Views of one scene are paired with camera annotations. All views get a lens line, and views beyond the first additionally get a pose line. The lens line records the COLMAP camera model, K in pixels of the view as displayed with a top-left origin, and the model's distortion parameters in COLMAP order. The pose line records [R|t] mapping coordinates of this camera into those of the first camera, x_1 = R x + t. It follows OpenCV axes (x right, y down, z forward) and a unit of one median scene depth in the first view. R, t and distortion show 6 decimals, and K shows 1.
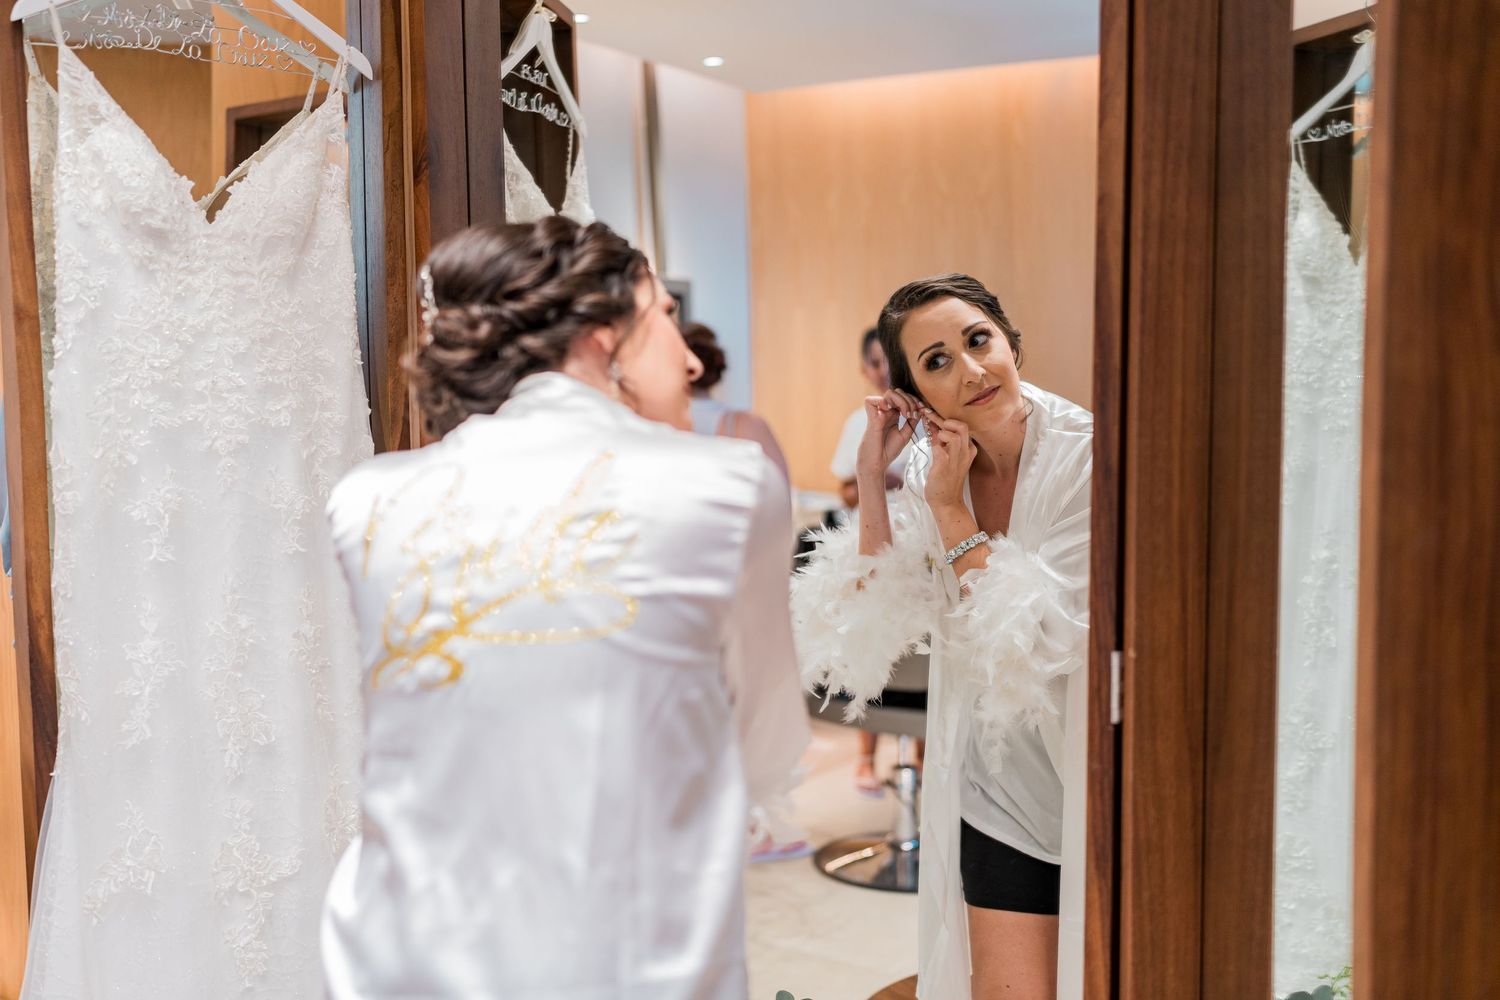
lens RADIAL K [[1509.5, 0, 750.0], [0, 1509.5, 500.0], [0, 0, 1]] dist [-0.006570, 0.032845]
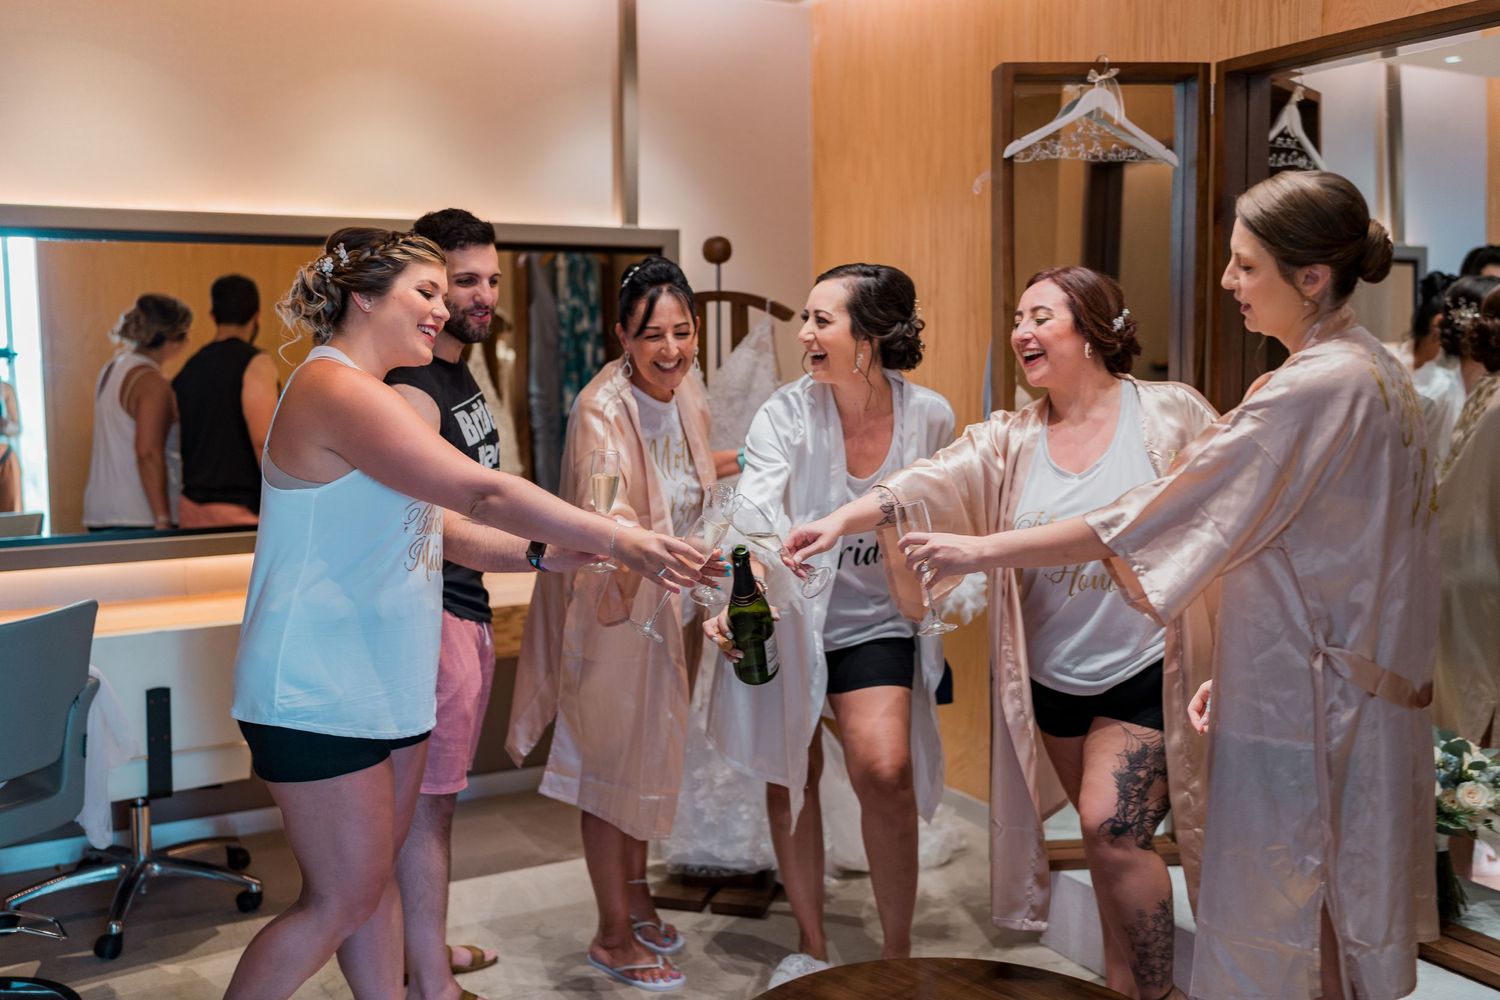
lens RADIAL K [[1480.1, 0, 750.0], [0, 1480.1, 500.0], [0, 0, 1]] dist [0.013614, 0.018347]
pose [[0.887820, 0.045804, -0.457905, 0.104823], [-0.027816, 0.998556, 0.045953, 0.044863], [0.459349, -0.028061, 0.887813, -0.804281]]
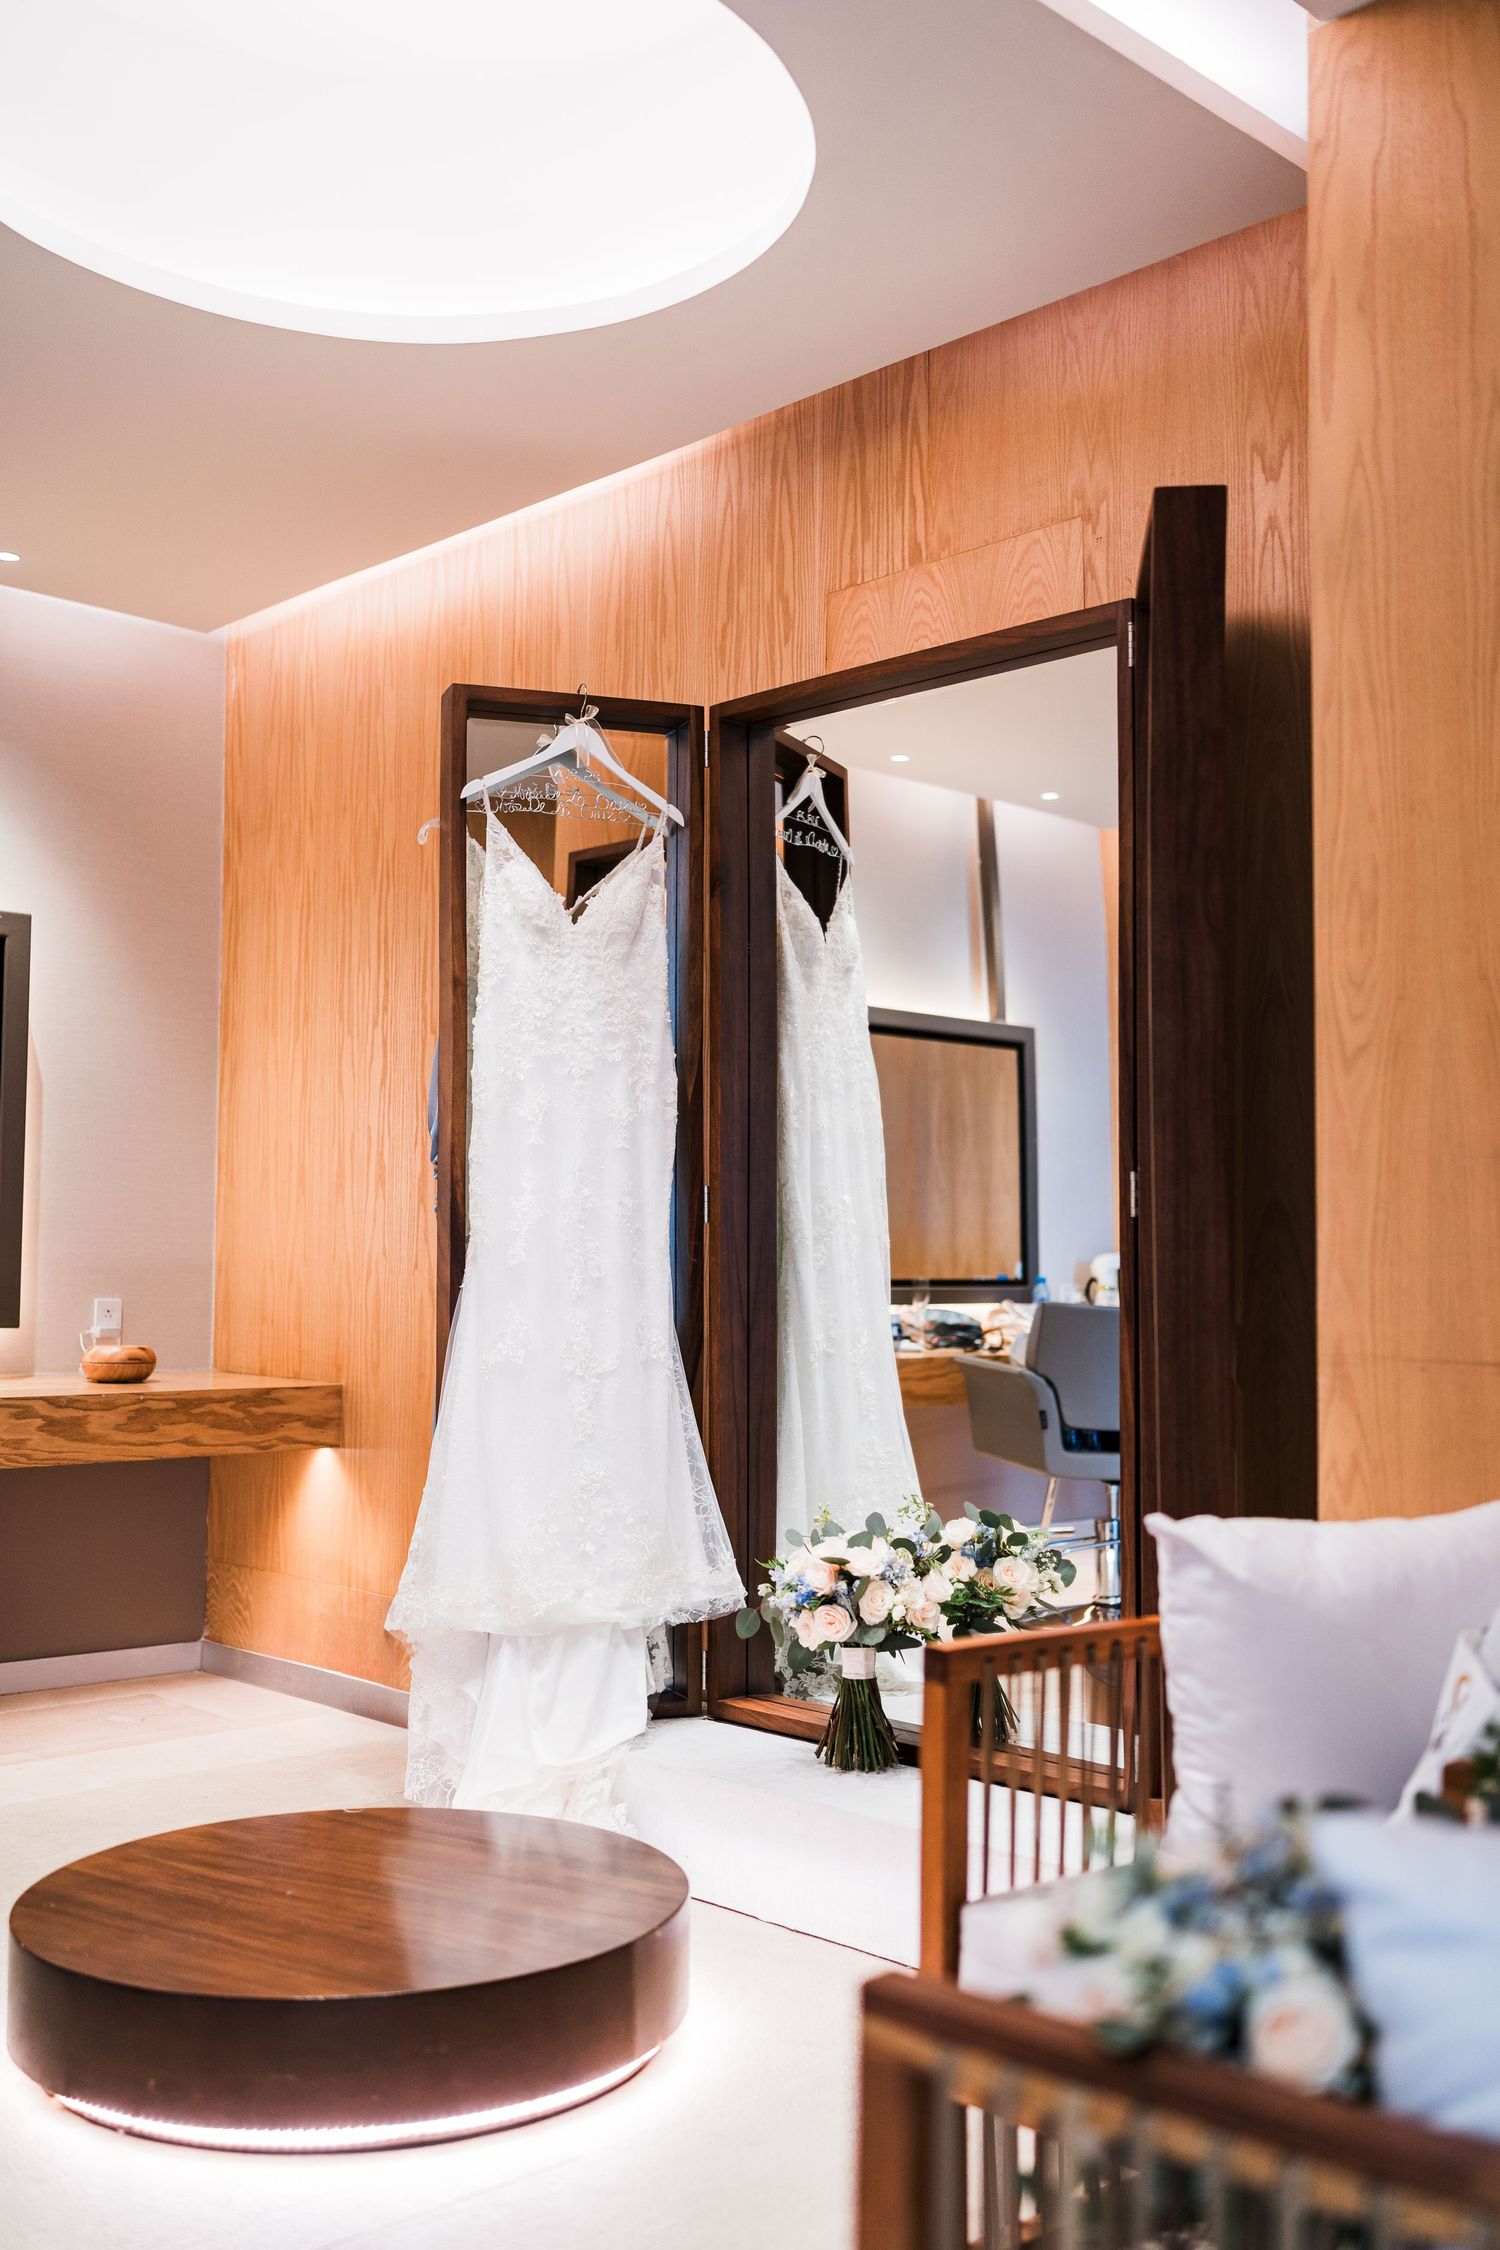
lens RADIAL K [[2264.2, 0, 750.0], [0, 2264.2, 1125.0], [0, 0, 1]] dist [-0.006570, 0.032845]
pose [[0.975177, -0.003104, -0.221407, 0.297453], [-0.026264, 0.991222, -0.129577, 0.290434], [0.219866, 0.132175, 0.966534, -1.067007]]
